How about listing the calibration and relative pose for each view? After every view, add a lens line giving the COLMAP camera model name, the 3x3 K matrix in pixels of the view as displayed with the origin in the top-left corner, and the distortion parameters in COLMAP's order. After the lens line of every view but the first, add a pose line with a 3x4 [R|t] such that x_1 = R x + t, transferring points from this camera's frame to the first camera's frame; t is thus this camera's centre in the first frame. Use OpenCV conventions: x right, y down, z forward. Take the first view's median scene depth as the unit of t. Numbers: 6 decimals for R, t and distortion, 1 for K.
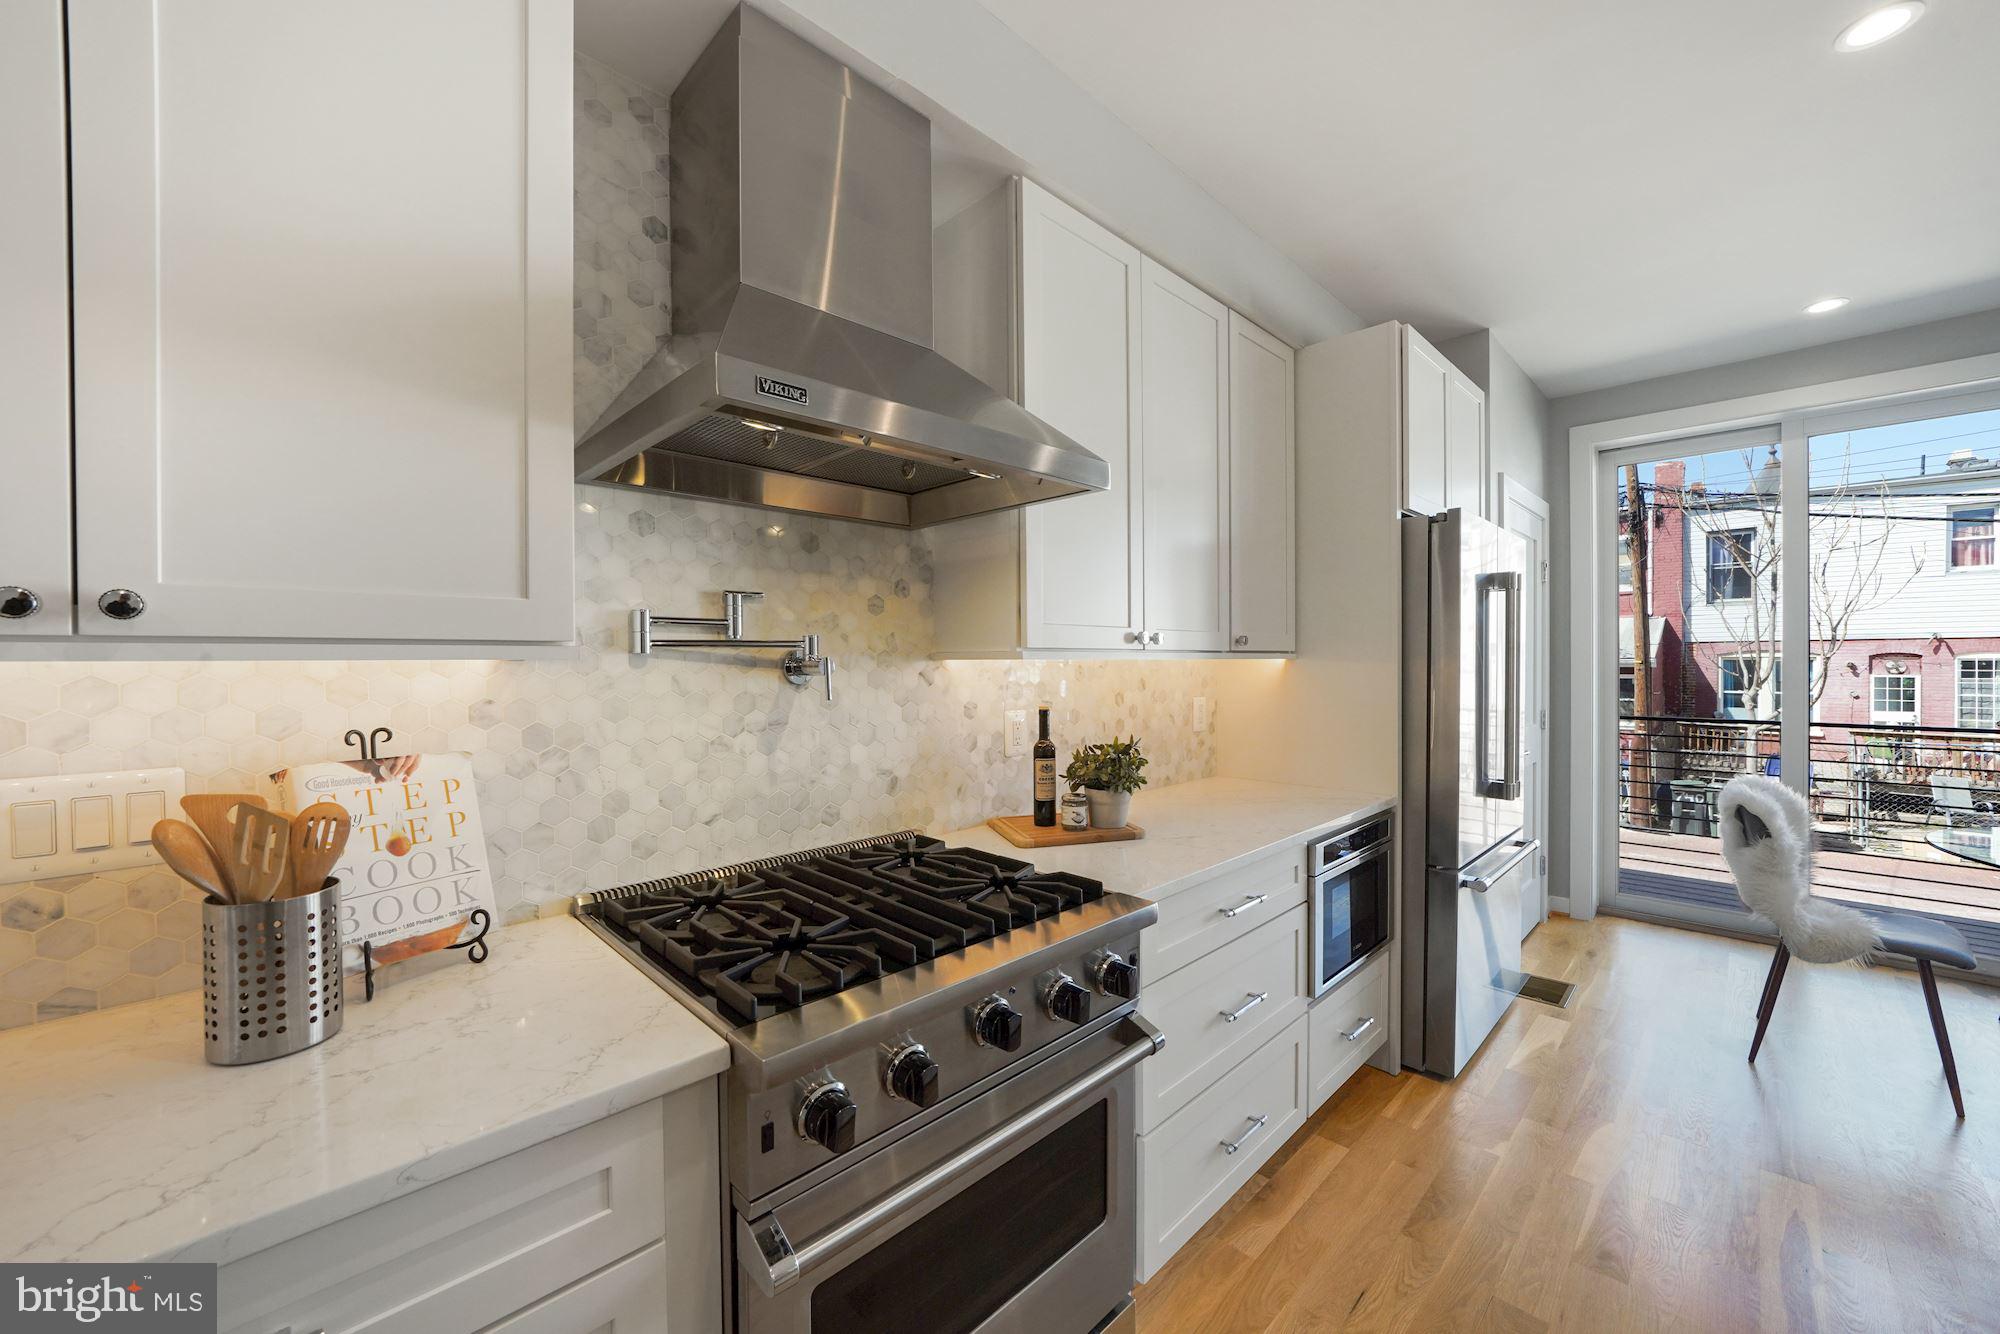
lens RADIAL K [[755.0, 0, 1006.5], [0, 755.0, 669.5], [0, 0, 1]] dist [-0.015241, 0.000256]
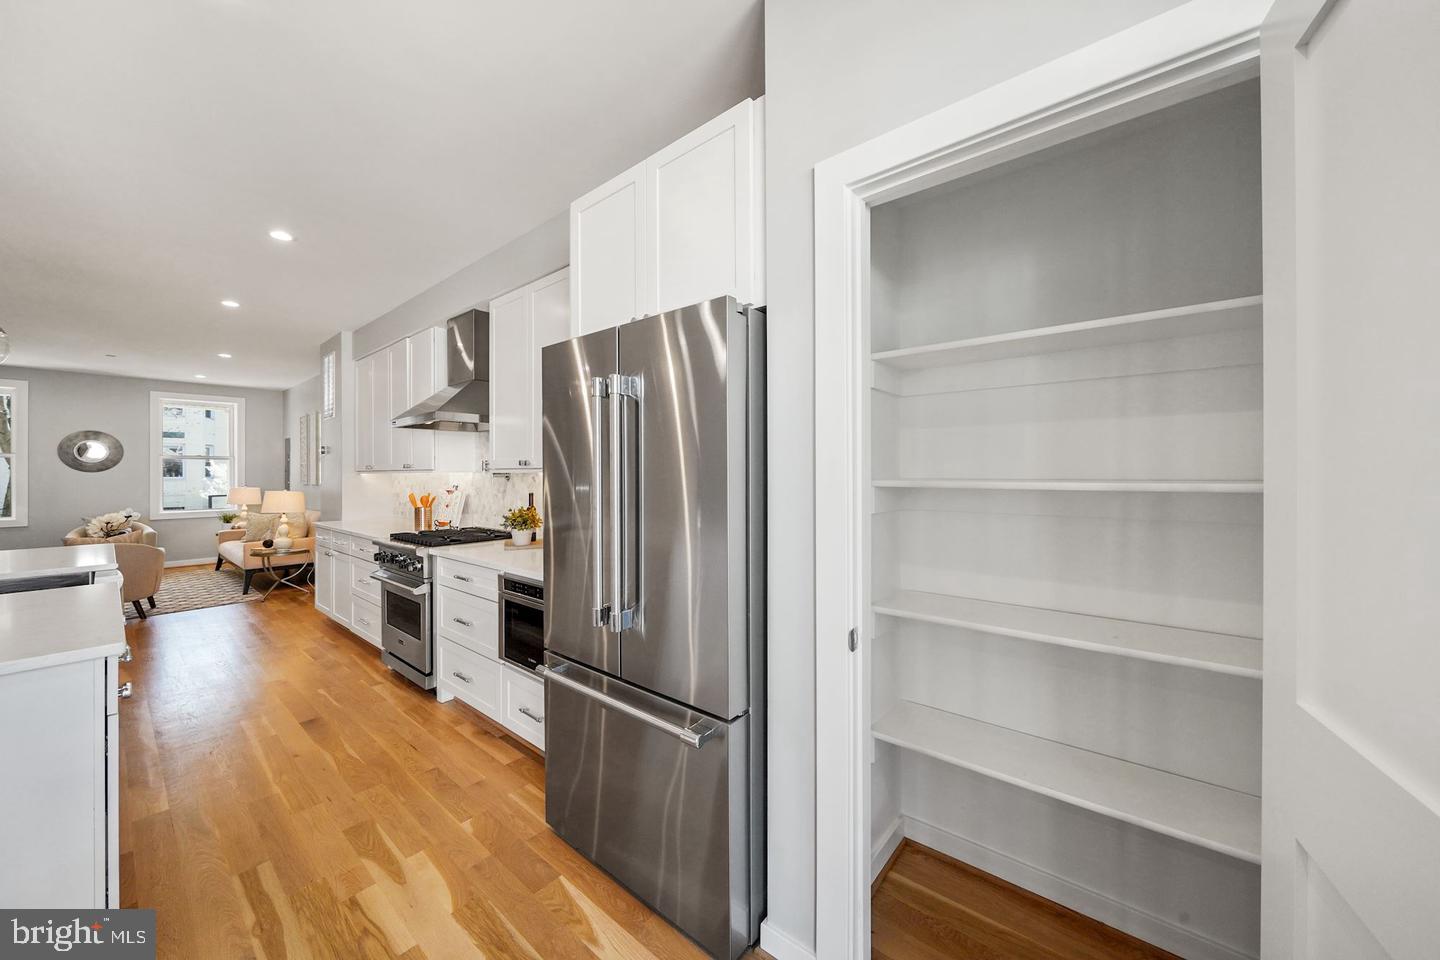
lens RADIAL K [[506.7, 0, 724.5], [0, 506.7, 481.6], [0, 0, 1]] dist [-0.005413, -0.000082]
pose [[0.111863, 0.020205, -0.993518, 1.800792], [-0.009660, 0.999768, 0.019245, -0.022584], [0.993677, 0.007445, 0.112033, 1.490881]]
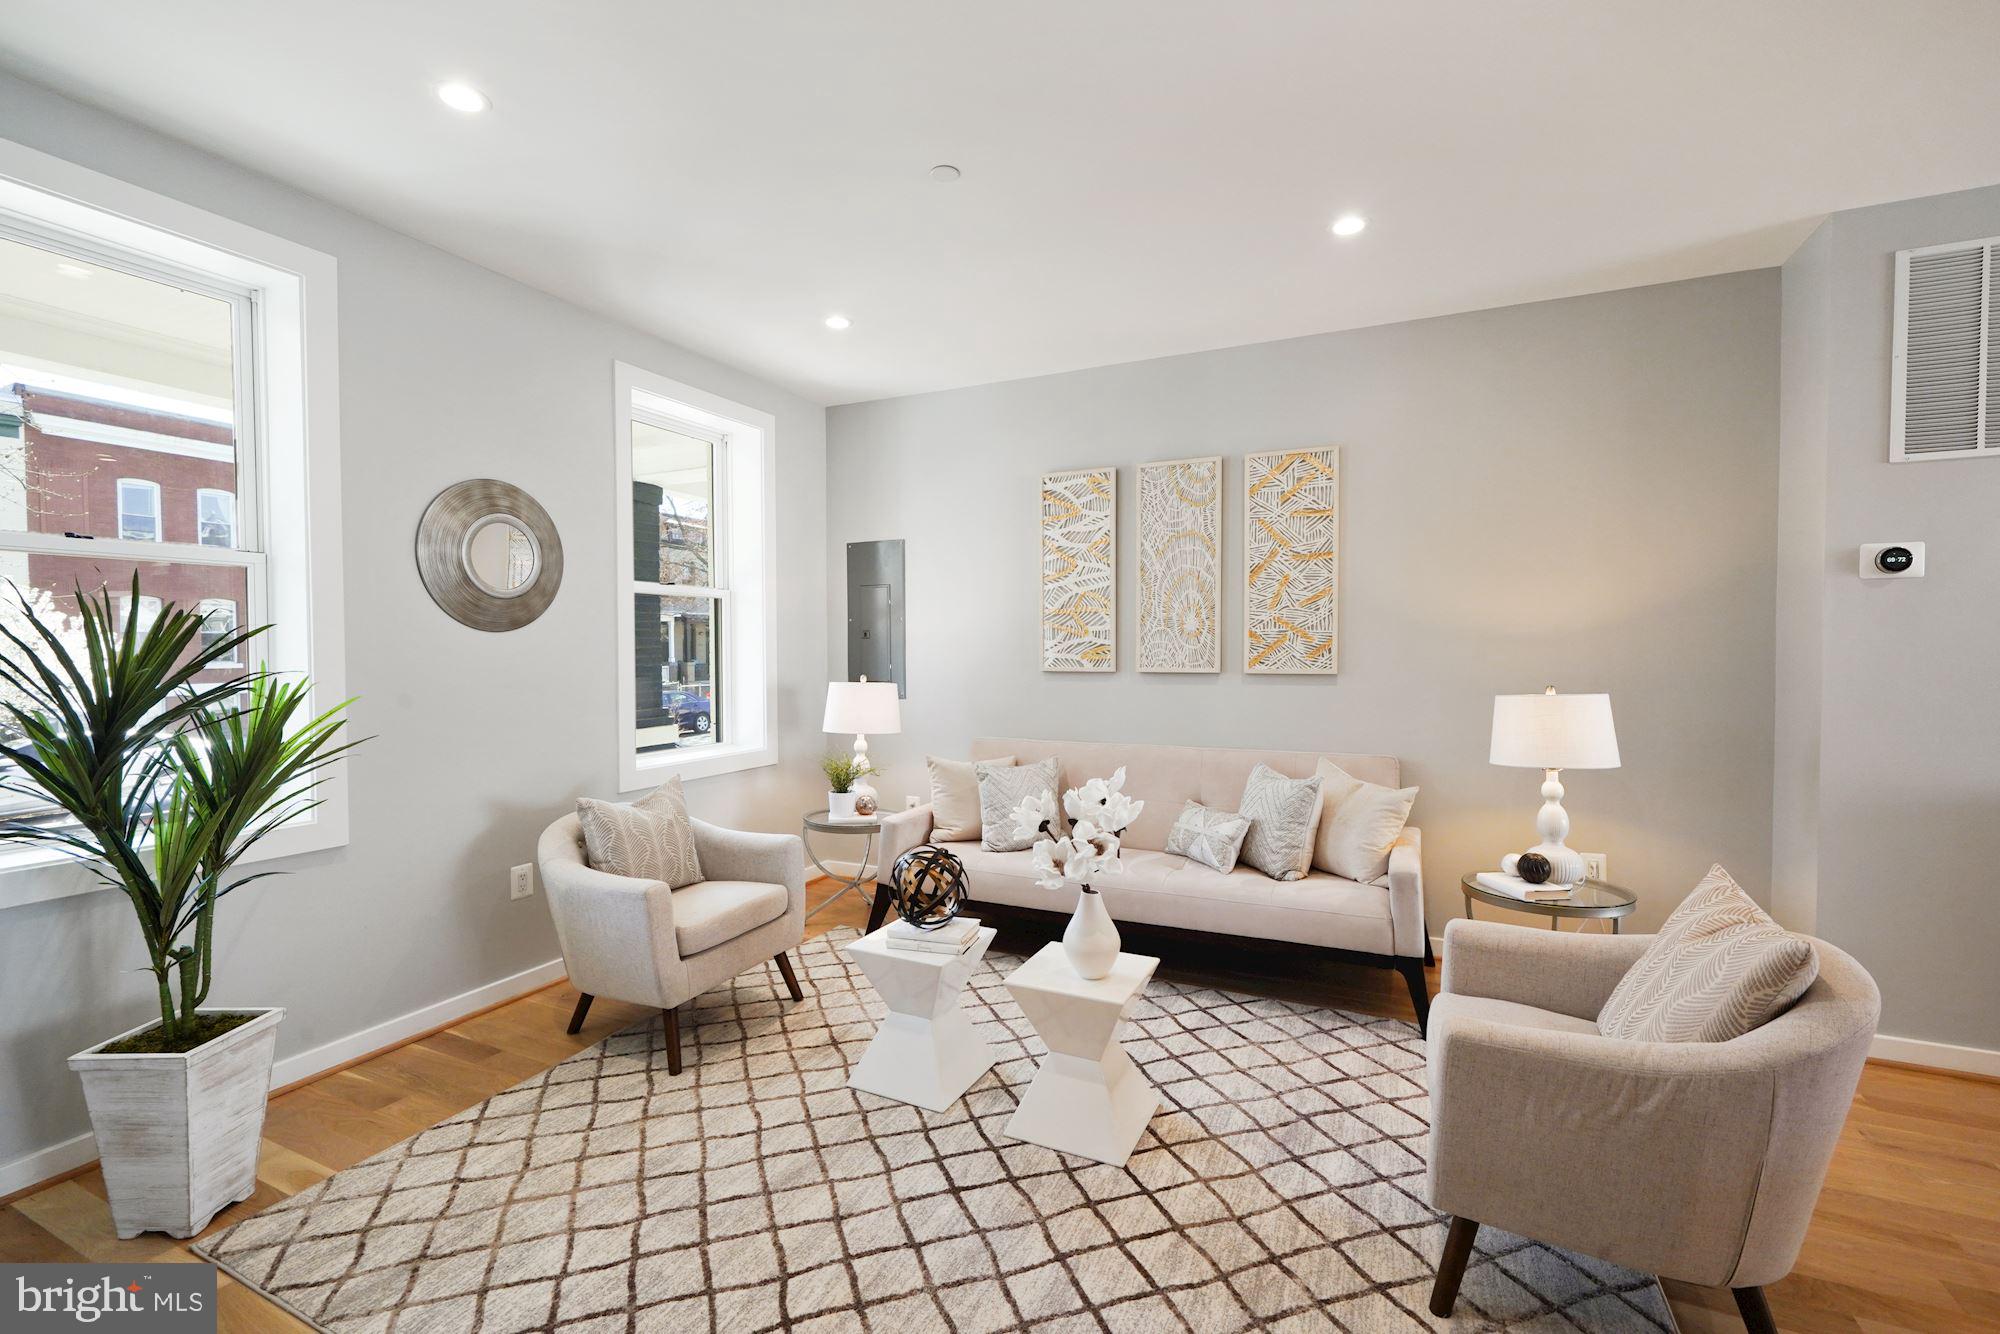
lens RADIAL K [[858.8, 0, 996.8], [0, 858.8, 673.6], [0, 0, 1]] dist [0.002276, 0.000055]
pose [[0.338229, 0.034916, -0.940416, -0.362274], [-0.009745, 0.999388, 0.033601, 0.033539], [0.941013, -0.002200, 0.338362, -2.311626]]
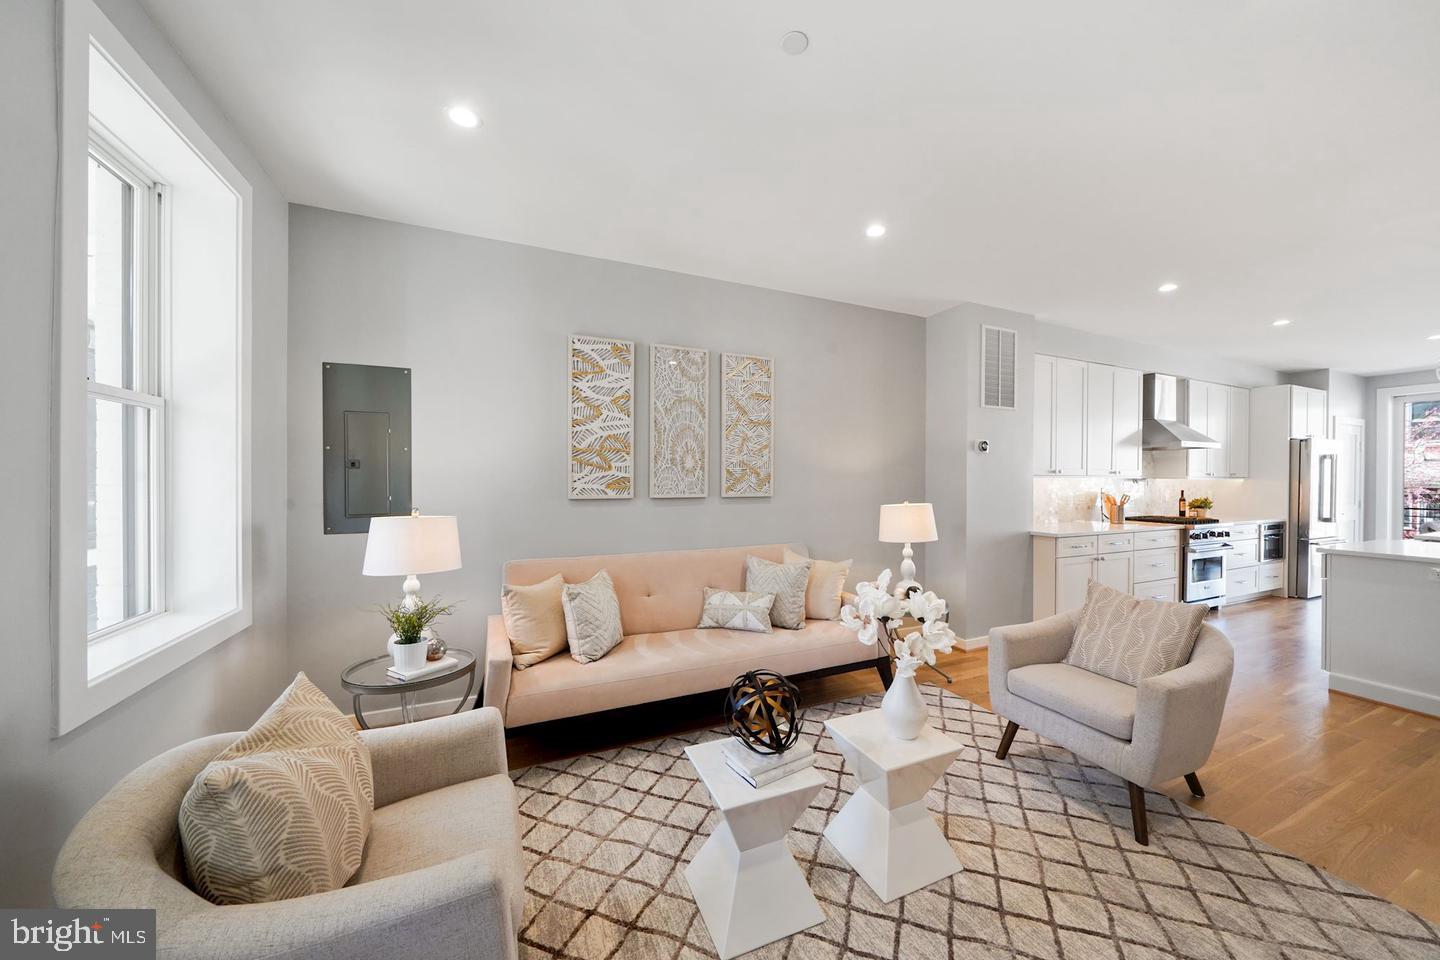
lens RADIAL K [[506.7, 0, 724.5], [0, 506.7, 481.6], [0, 0, 1]] dist [-0.005413, -0.000082]
pose [[0.938813, 0.012898, -0.344187, -1.501014], [-0.013775, 0.999905, -0.000102, 0.040934], [0.344153, 0.004837, 0.938901, -2.781093]]
